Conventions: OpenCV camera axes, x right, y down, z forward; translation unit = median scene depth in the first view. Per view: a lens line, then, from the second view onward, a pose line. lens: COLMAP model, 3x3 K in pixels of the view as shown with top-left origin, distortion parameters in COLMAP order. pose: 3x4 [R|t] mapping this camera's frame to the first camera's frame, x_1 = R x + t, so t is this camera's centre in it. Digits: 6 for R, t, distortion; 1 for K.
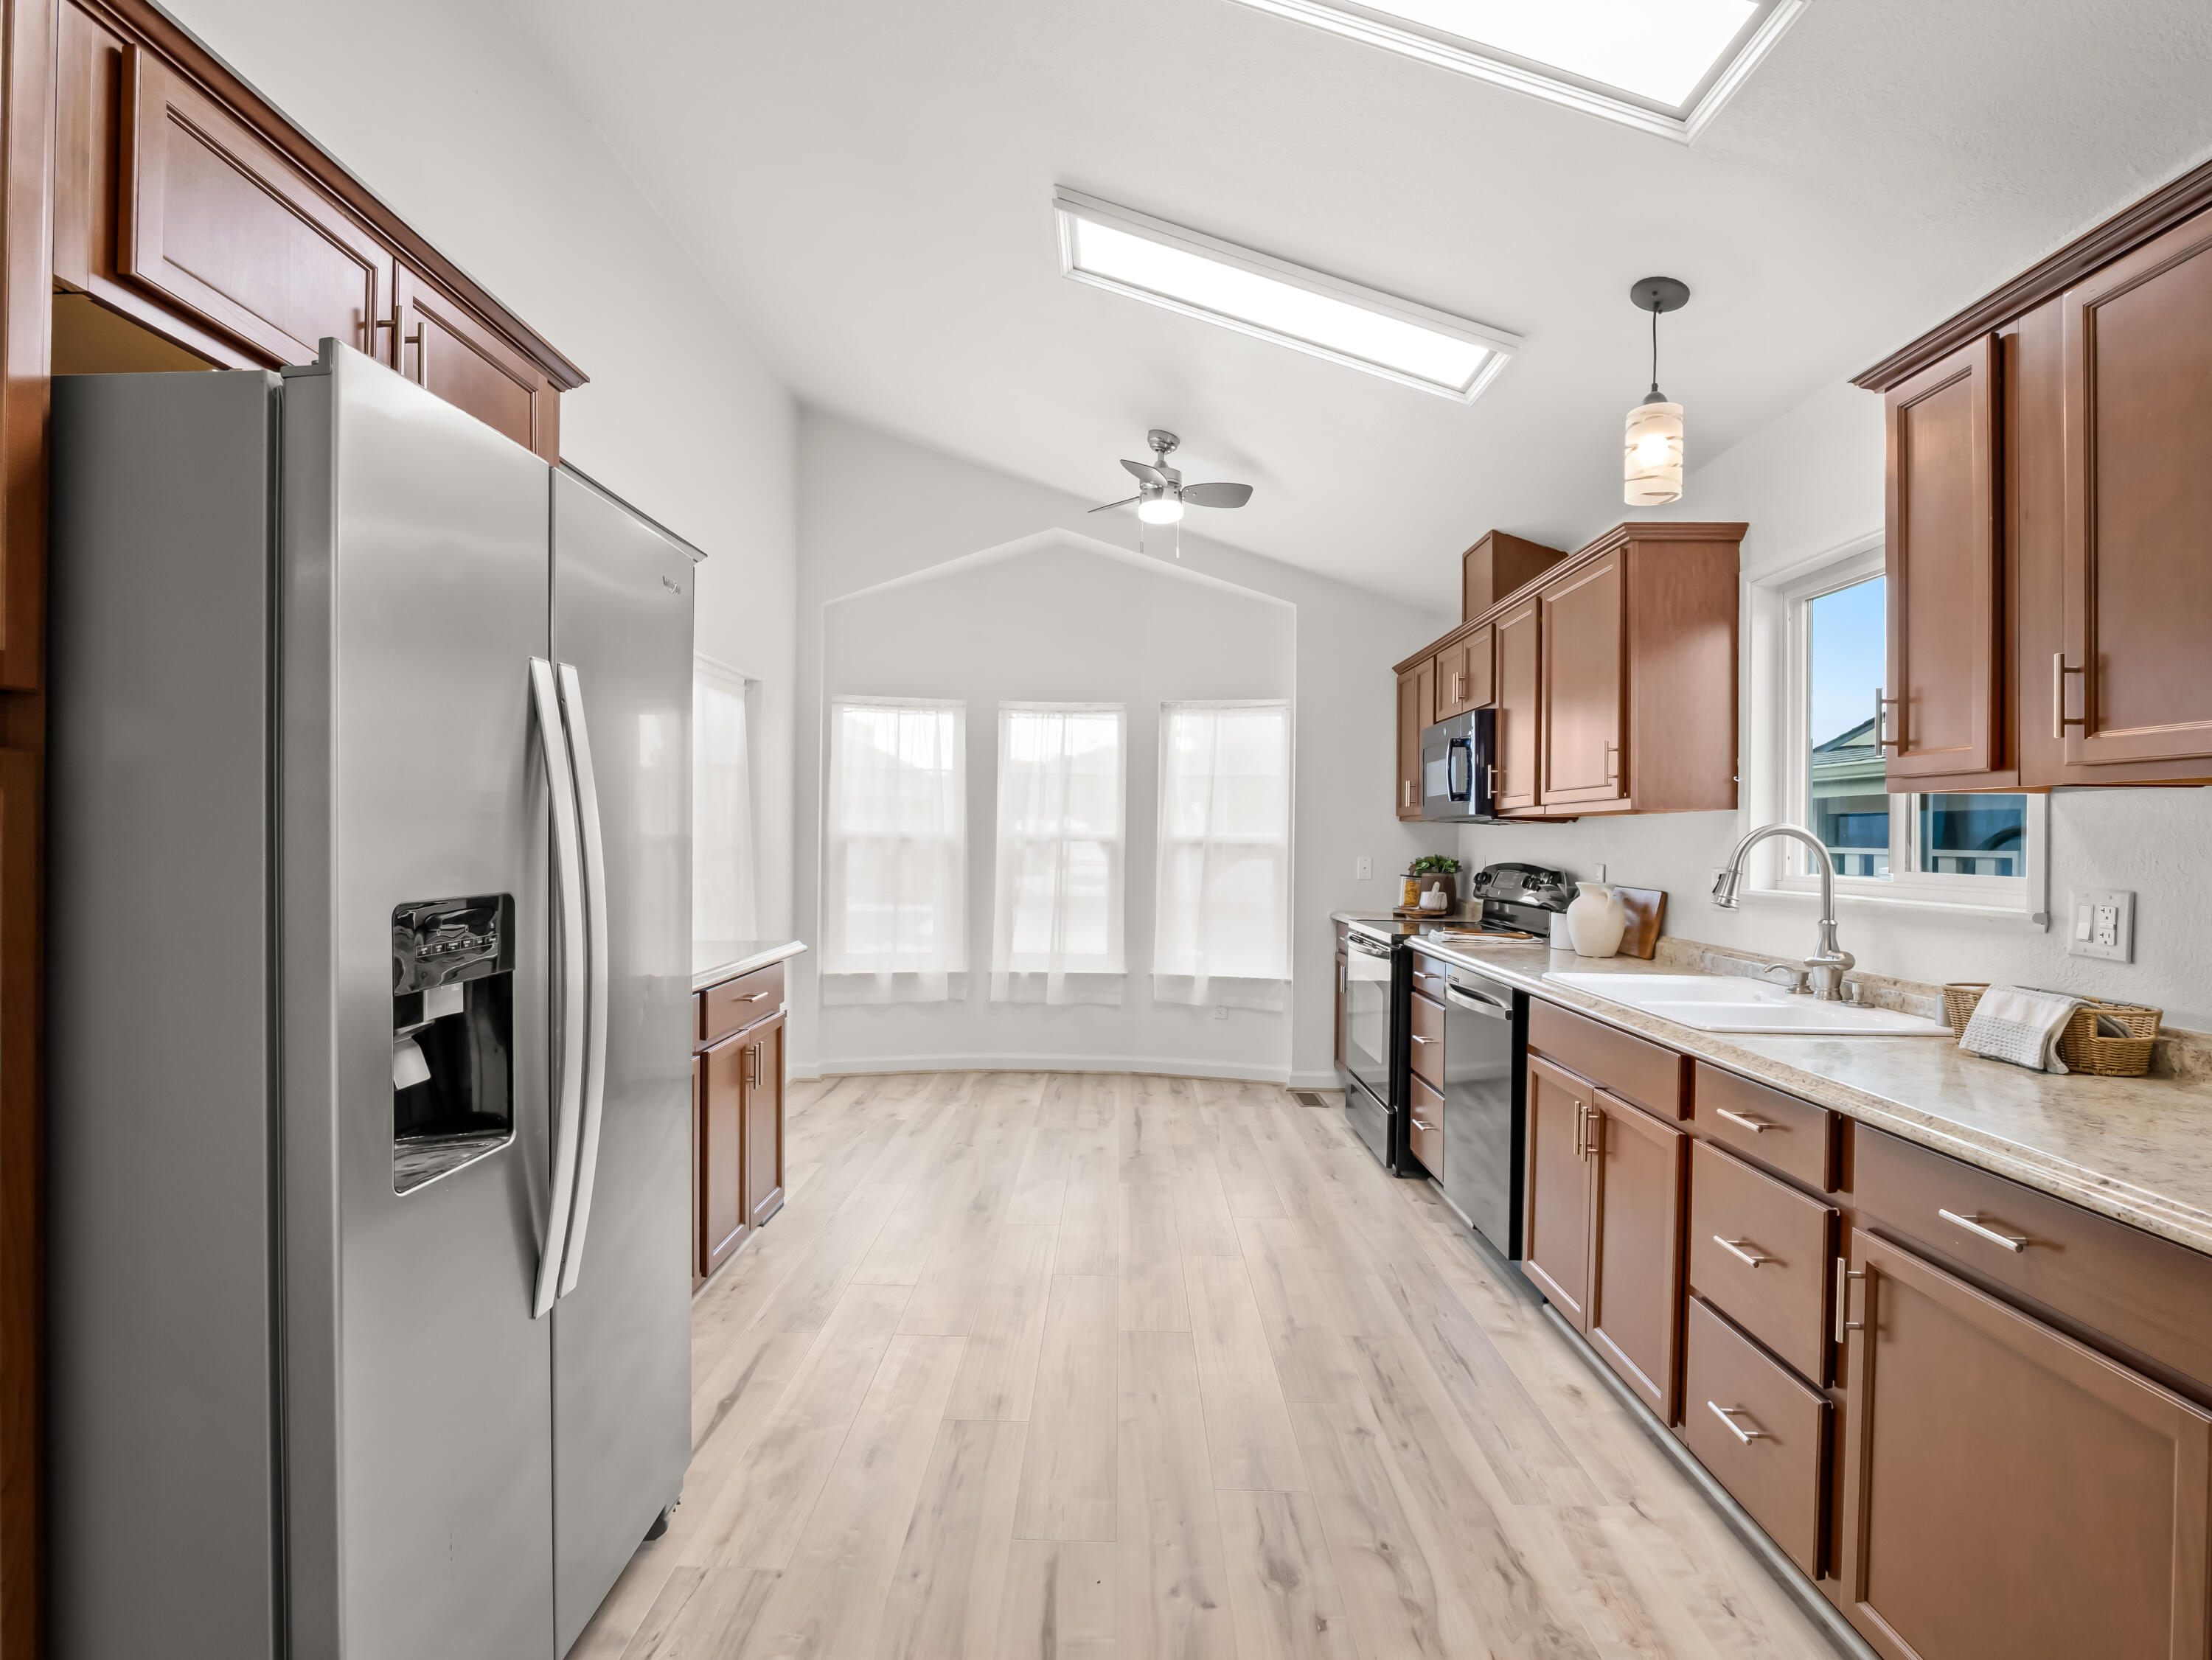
lens RADIAL K [[1104.8, 0, 1098.4], [0, 1104.8, 843.7], [0, 0, 1]] dist [-0.017542, -0.000625]
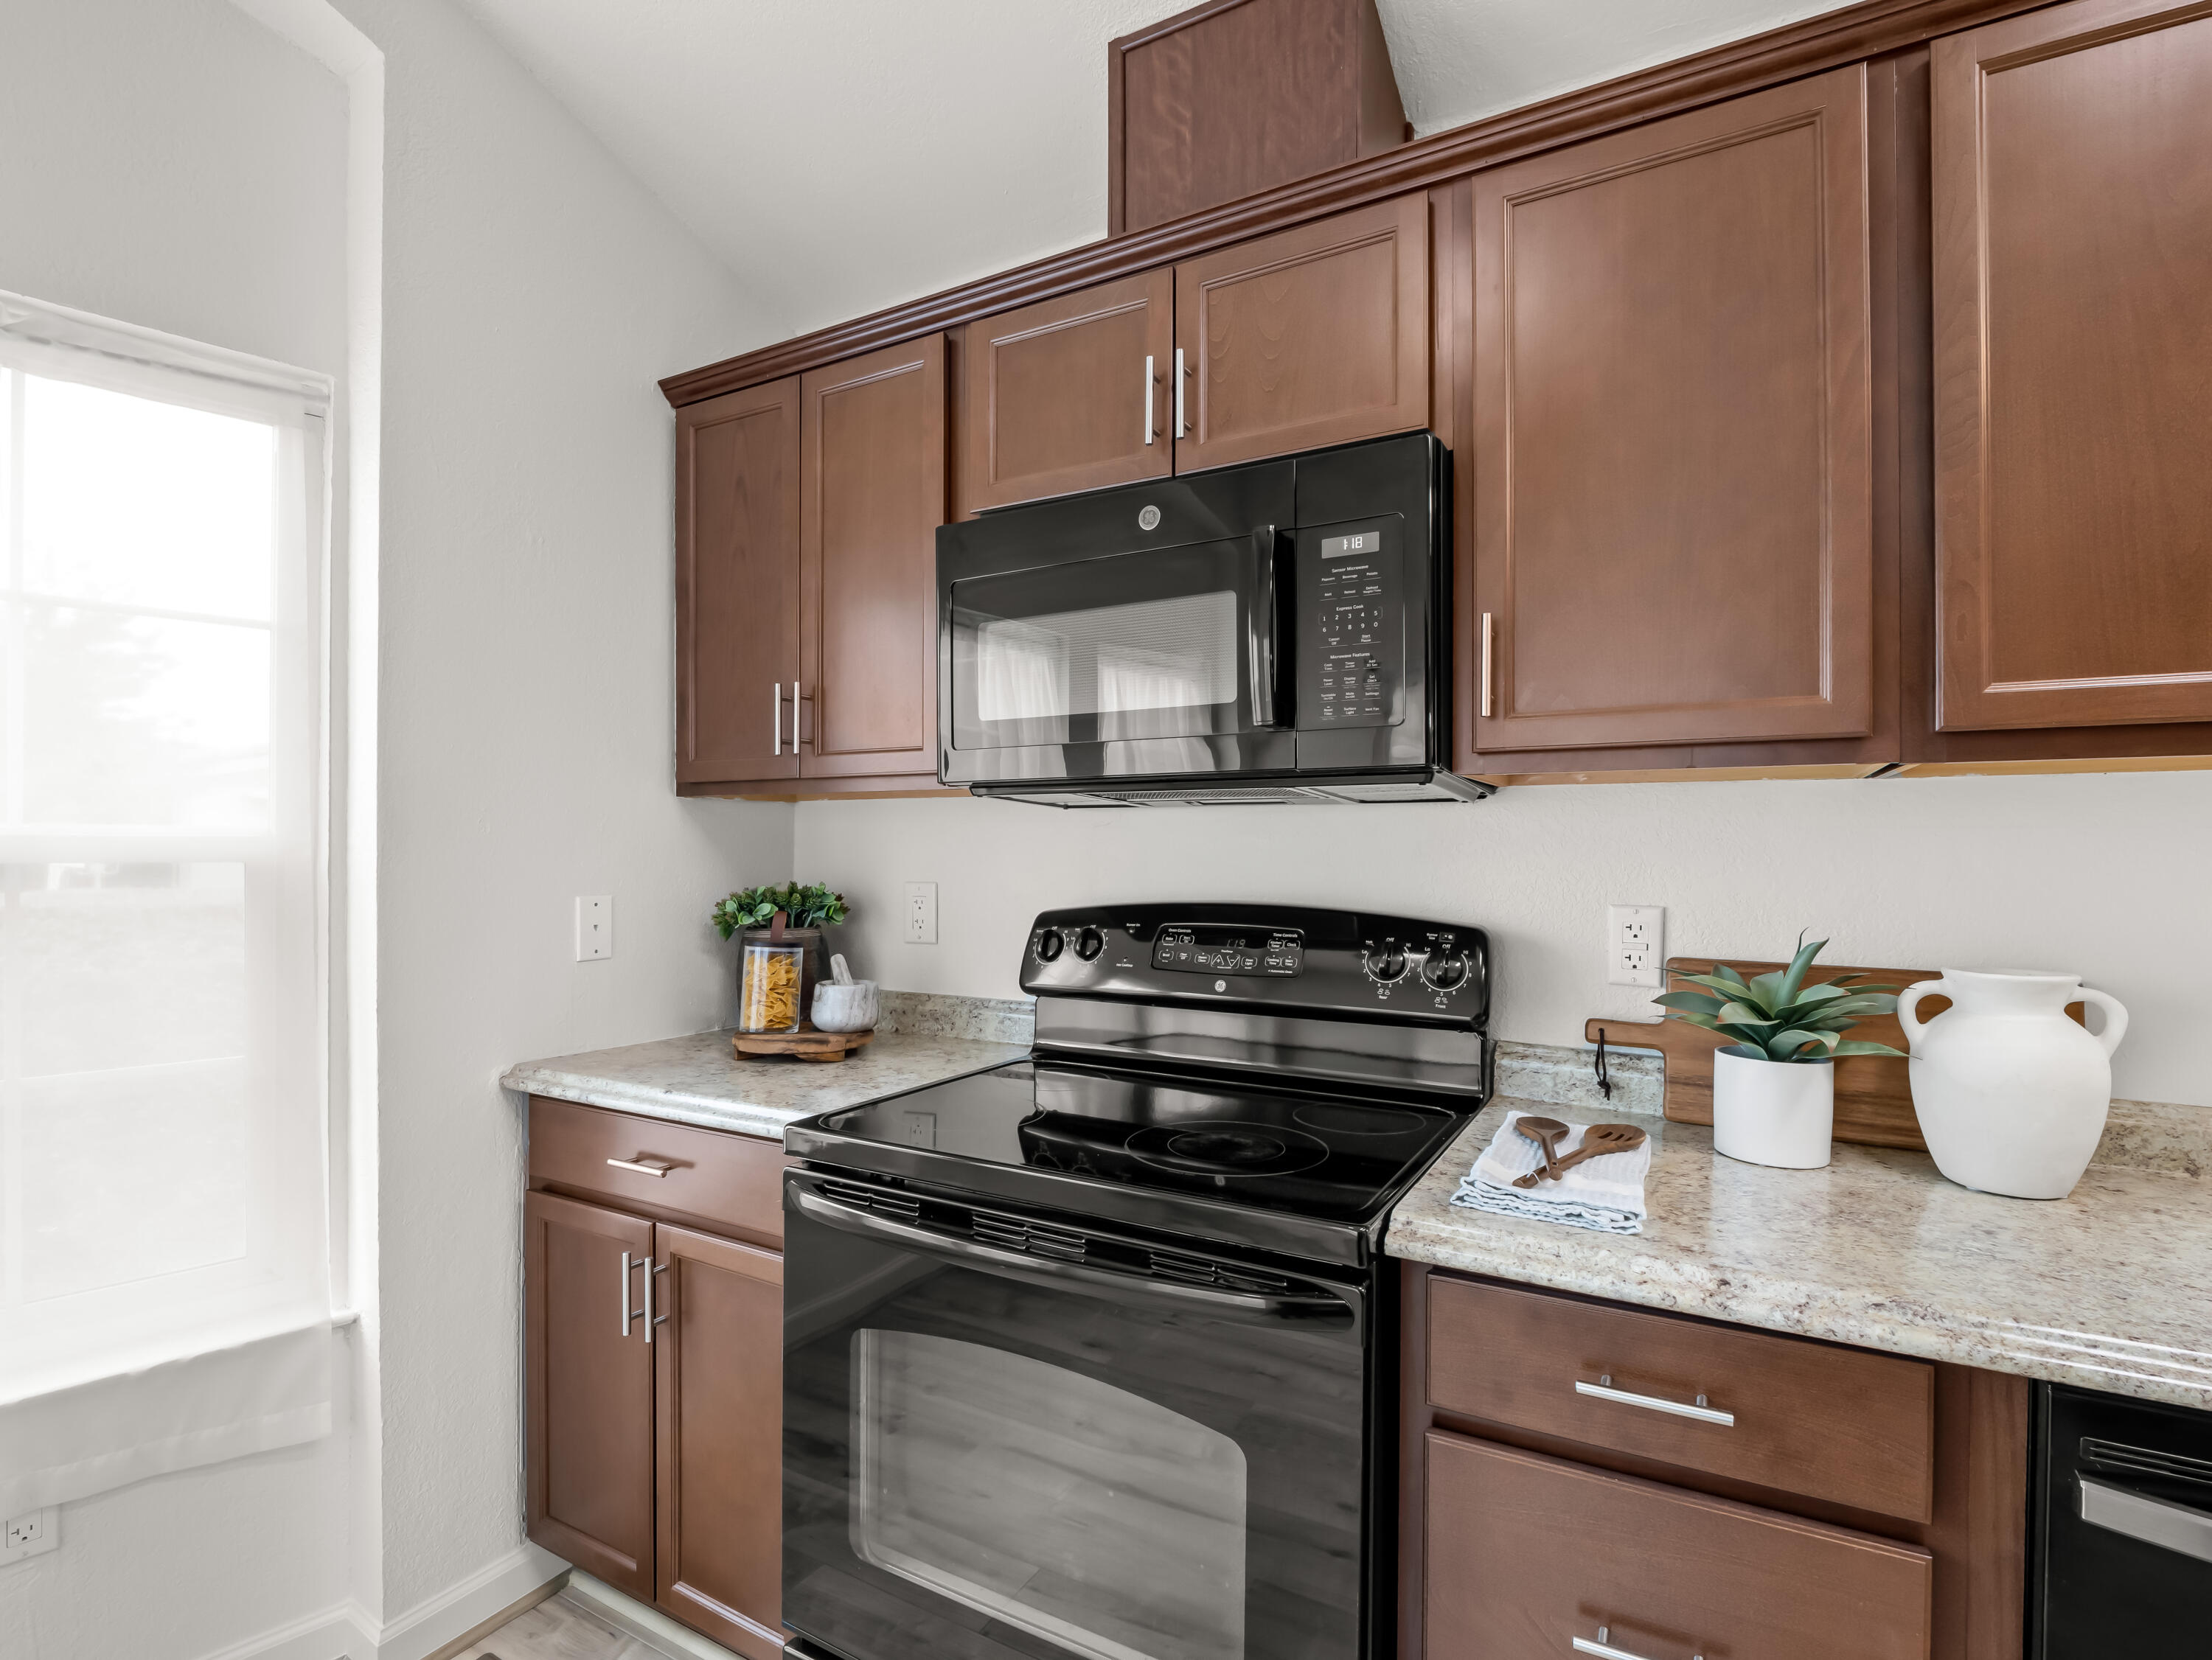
lens RADIAL K [[1104.8, 0, 1098.4], [0, 1104.8, 843.7], [0, 0, 1]] dist [-0.017542, -0.000625]
pose [[0.492349, -0.002544, 0.870394, 0.015808], [0.004041, 0.999992, 0.000637, -0.003556], [-0.870388, 0.003204, 0.492355, 0.655910]]
